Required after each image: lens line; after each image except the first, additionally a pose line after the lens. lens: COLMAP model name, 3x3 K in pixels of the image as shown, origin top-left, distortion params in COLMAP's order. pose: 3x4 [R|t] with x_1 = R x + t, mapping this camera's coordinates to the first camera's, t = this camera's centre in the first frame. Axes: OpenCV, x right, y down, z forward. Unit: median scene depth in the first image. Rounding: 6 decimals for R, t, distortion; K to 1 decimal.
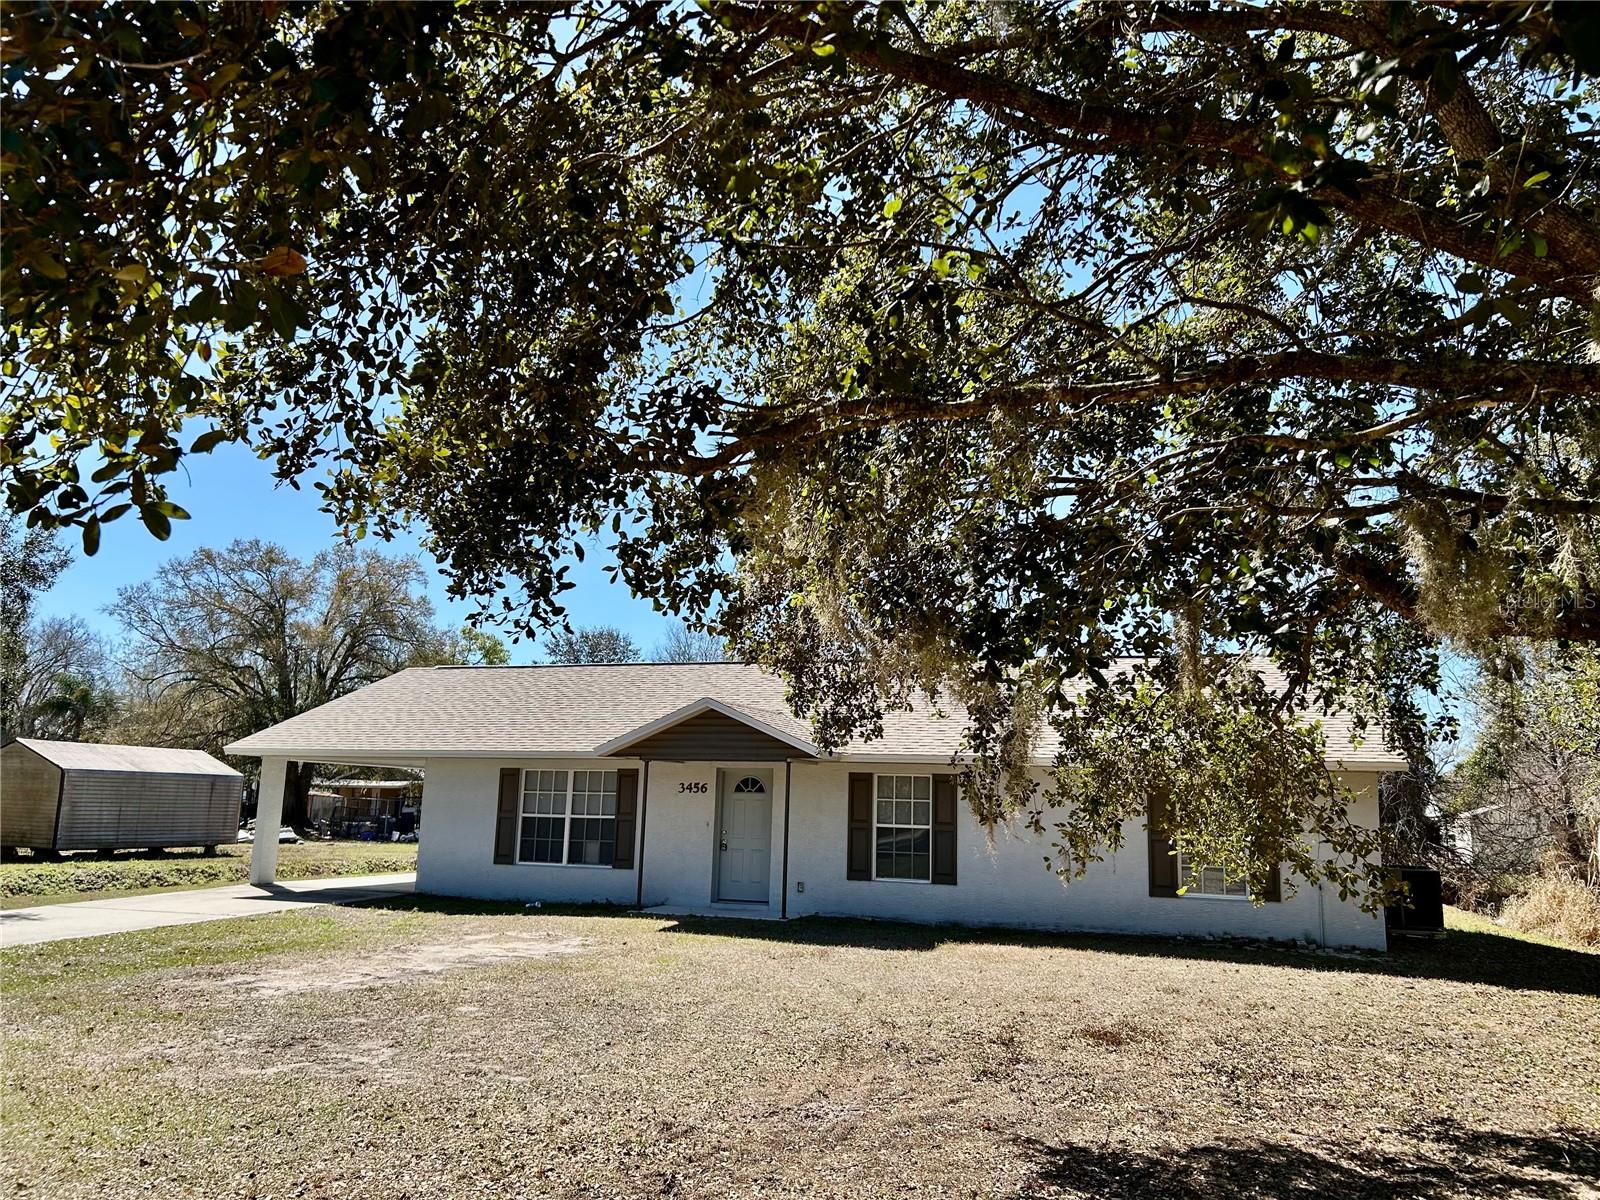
lens RADIAL K [[1204.7, 0, 805.1], [0, 1204.7, 602.3], [0, 0, 1]] dist [0.056881, -0.061476]
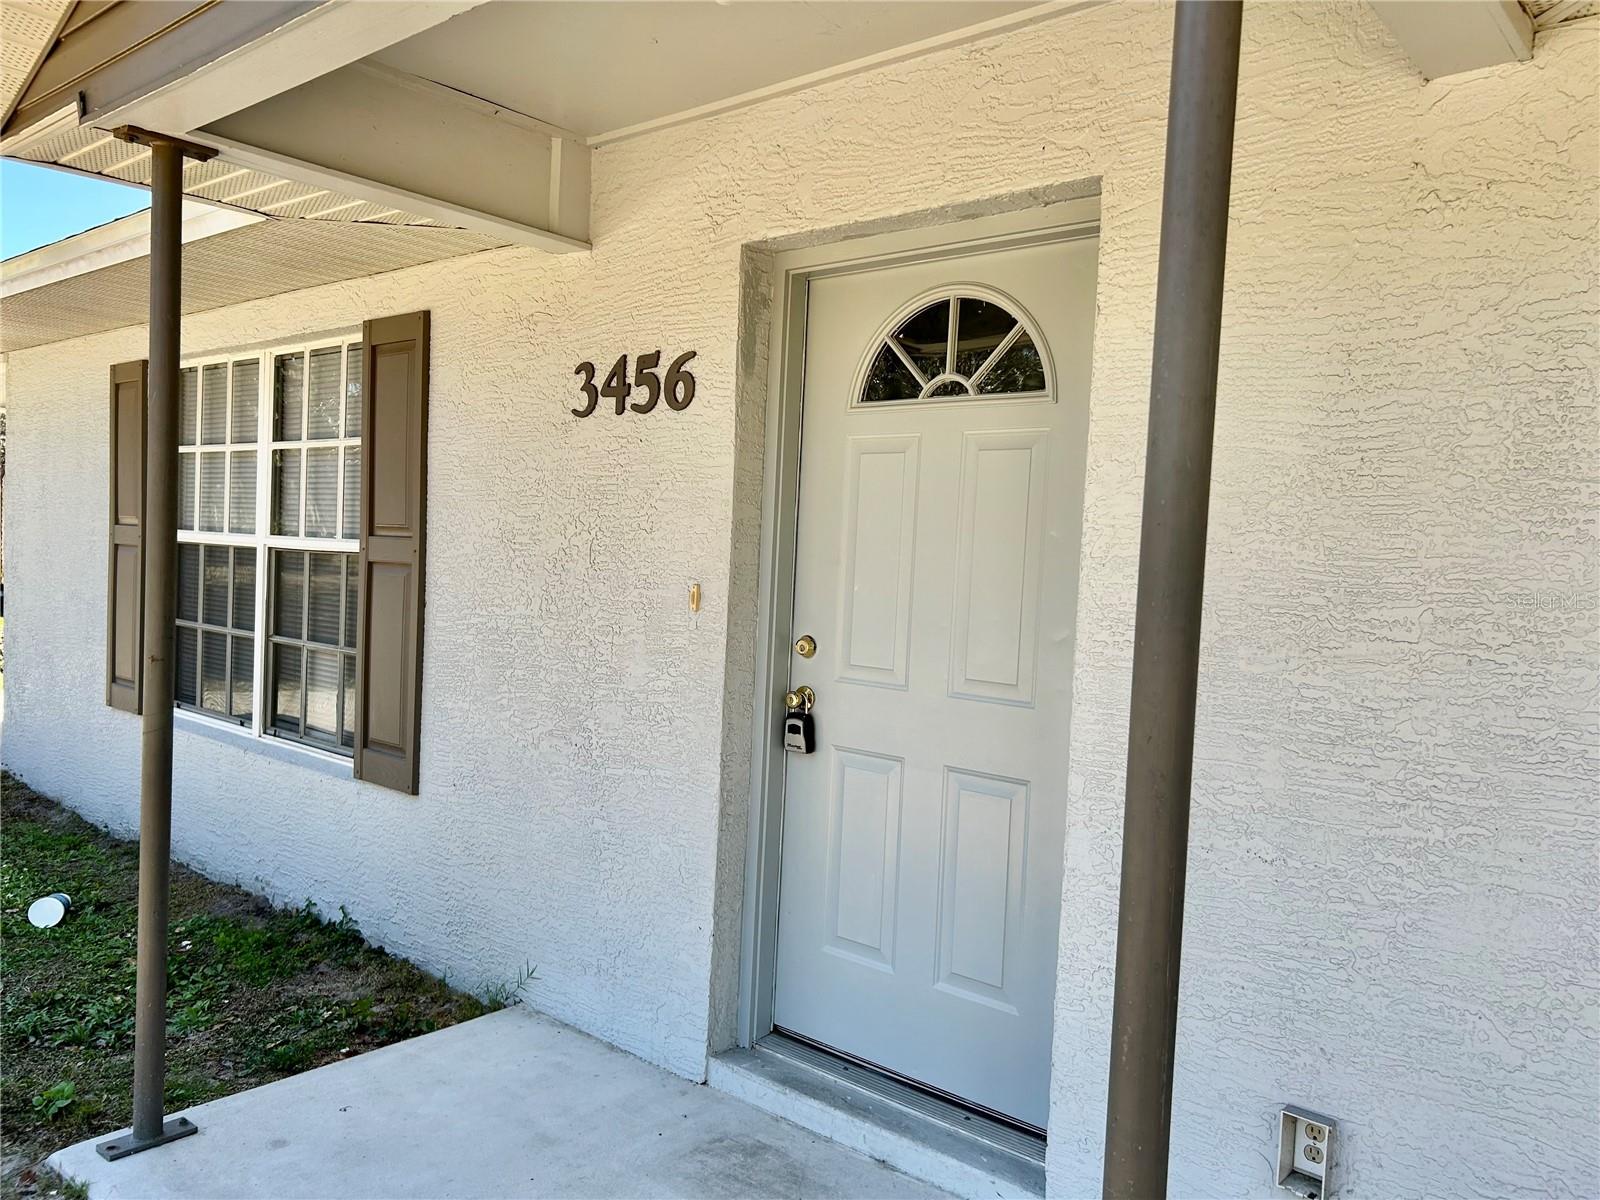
lens RADIAL K [[1204.7, 0, 795.6], [0, 1204.7, 603.1], [0, 0, 1]] dist [0.056881, -0.061476]
pose [[0.931641, 0.028746, -0.362240, -0.008320], [0.043967, 0.980625, 0.190897, 0.153584], [0.360709, -0.193774, 0.912327, 0.851084]]
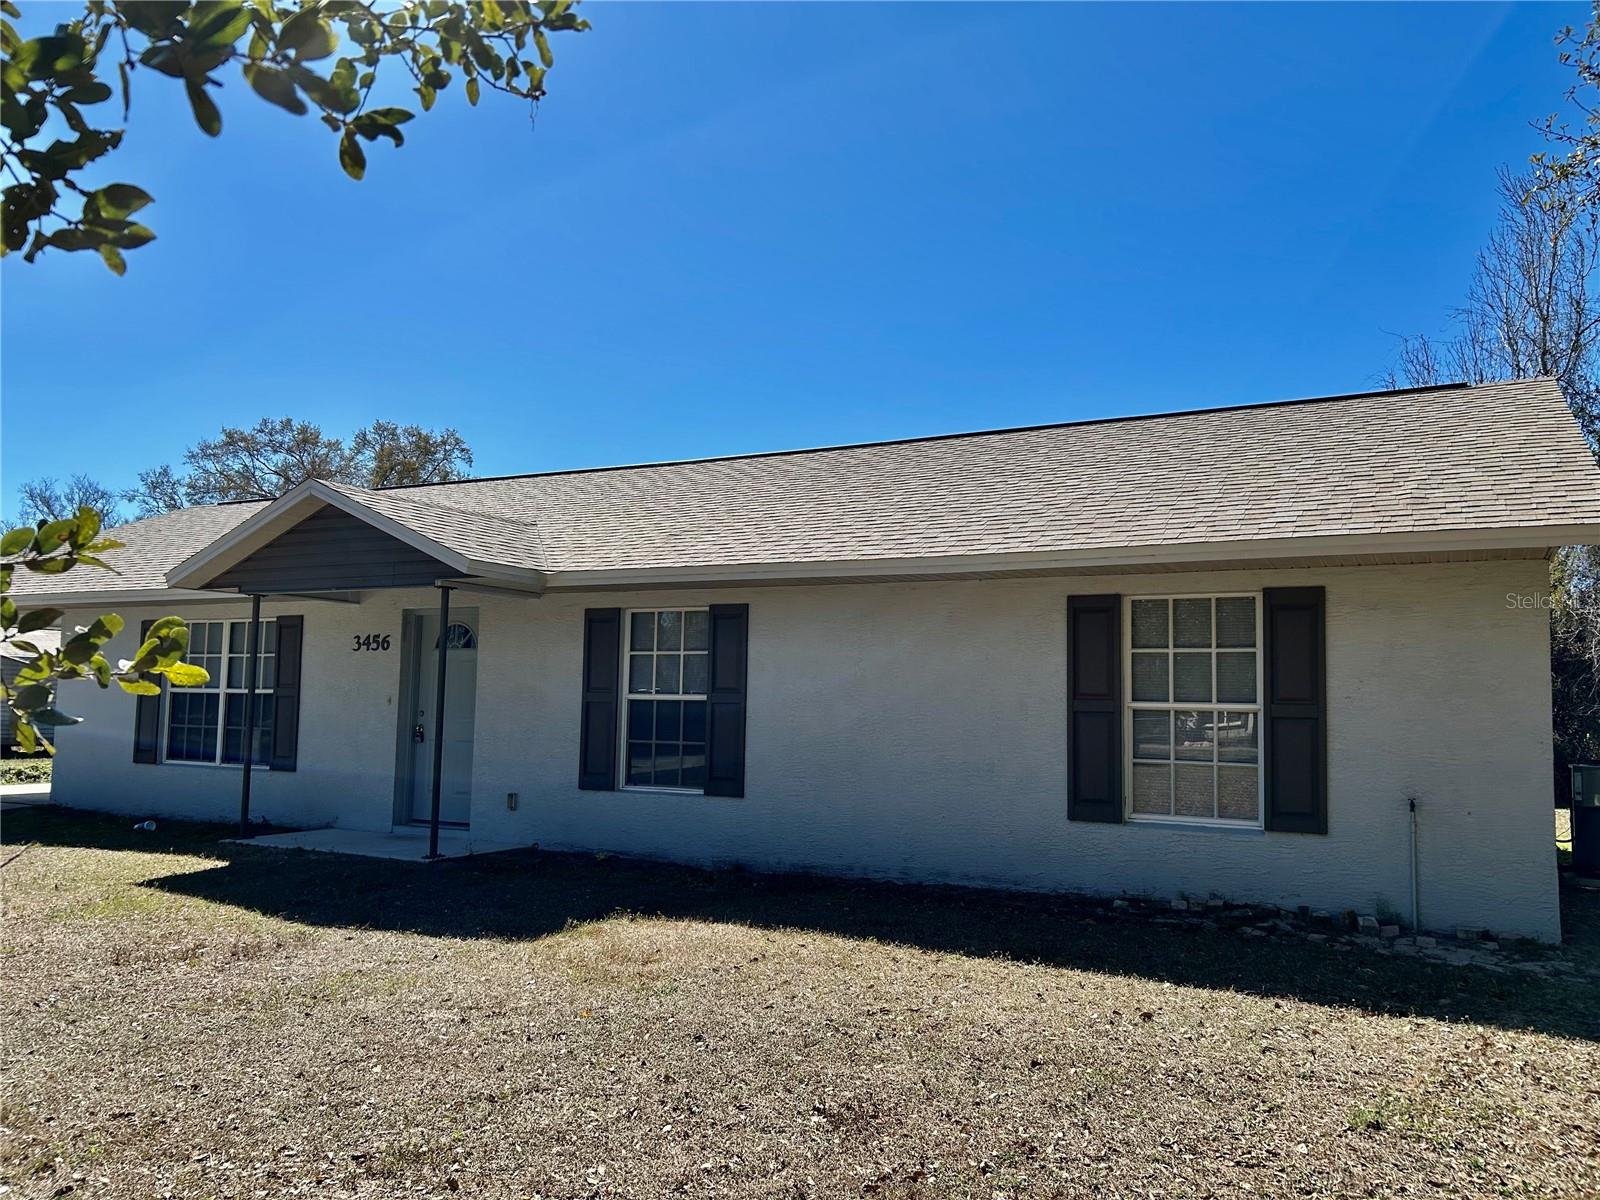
lens RADIAL K [[1204.7, 0, 800.0], [0, 1204.7, 604.7], [0, 0, 1]] dist [0.056881, -0.061476]
pose [[0.987723, -0.023070, -0.154502, 0.220895], [0.035581, 0.996263, 0.078706, 0.094262], [0.152109, -0.083237, 0.984852, 0.427253]]
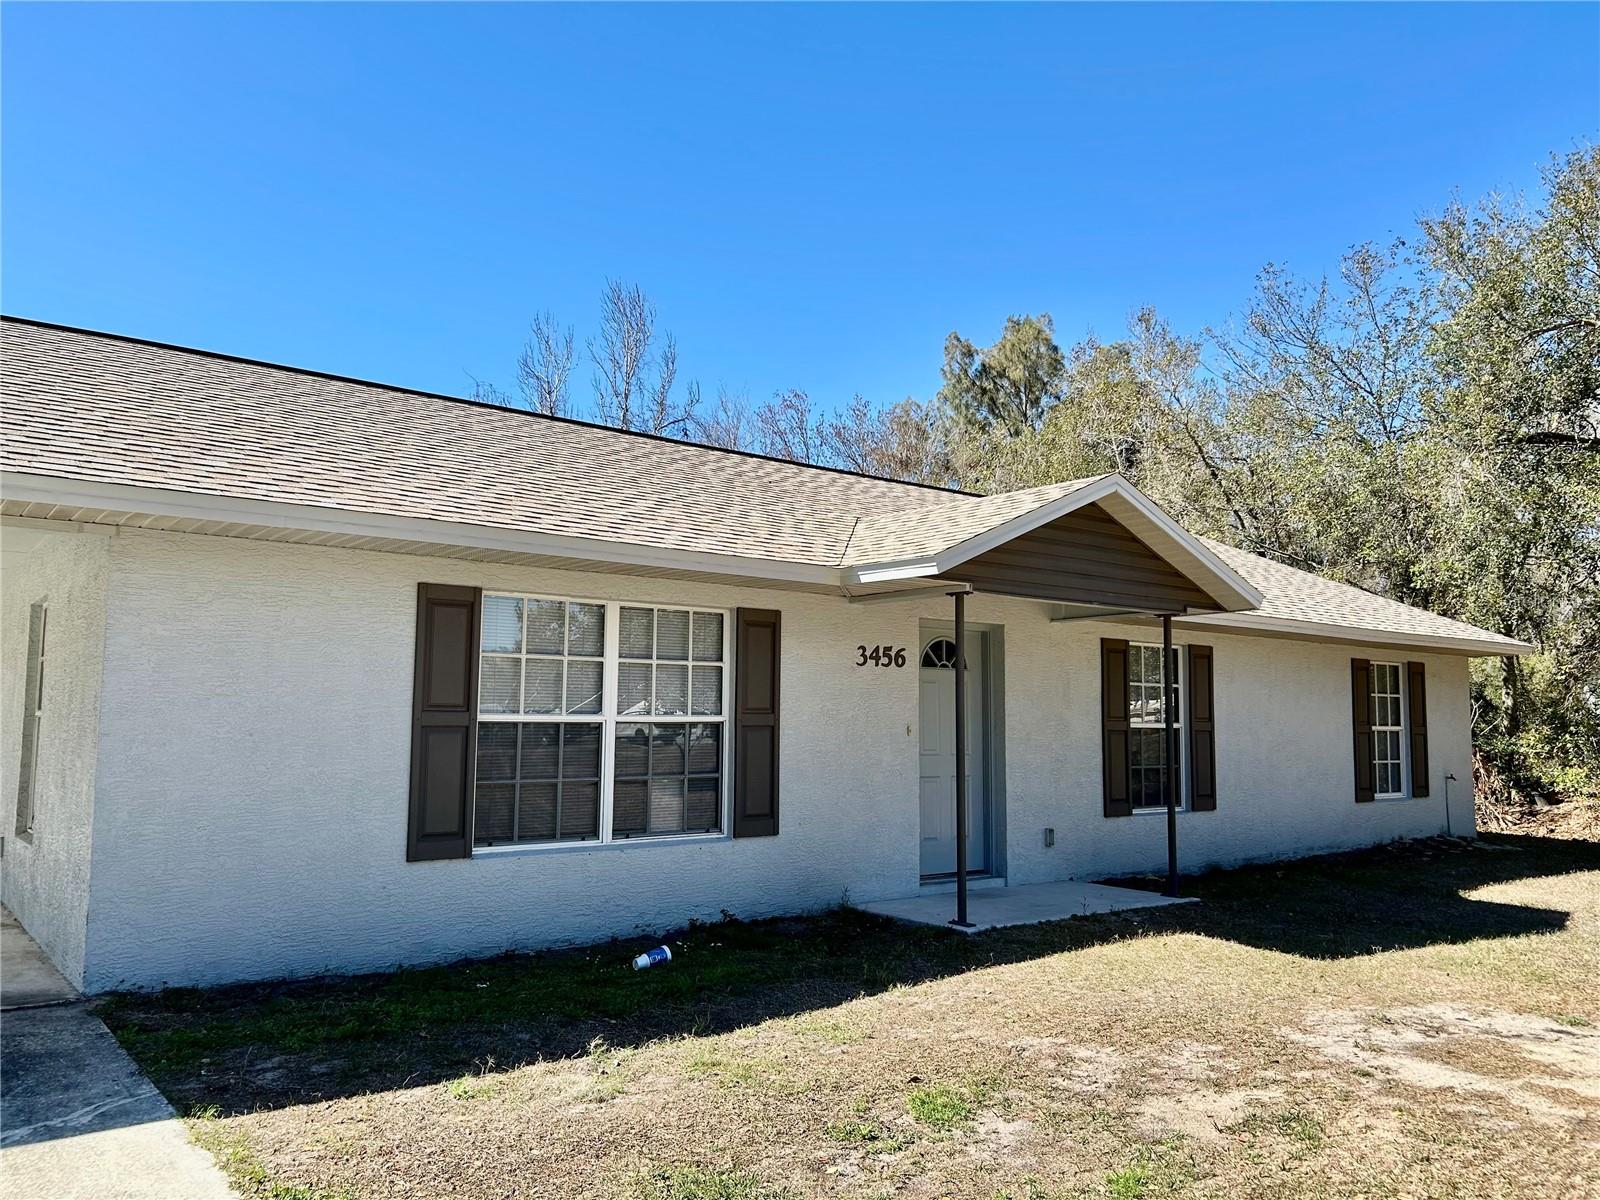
lens RADIAL K [[1204.7, 0, 812.1], [0, 1204.7, 594.2], [0, 0, 1]] dist [0.056881, -0.061476]
pose [[0.536941, 0.067591, 0.840908, -0.516428], [-0.134659, 0.990872, 0.006338, 0.130865], [-0.832803, -0.116638, 0.541141, 0.771003]]
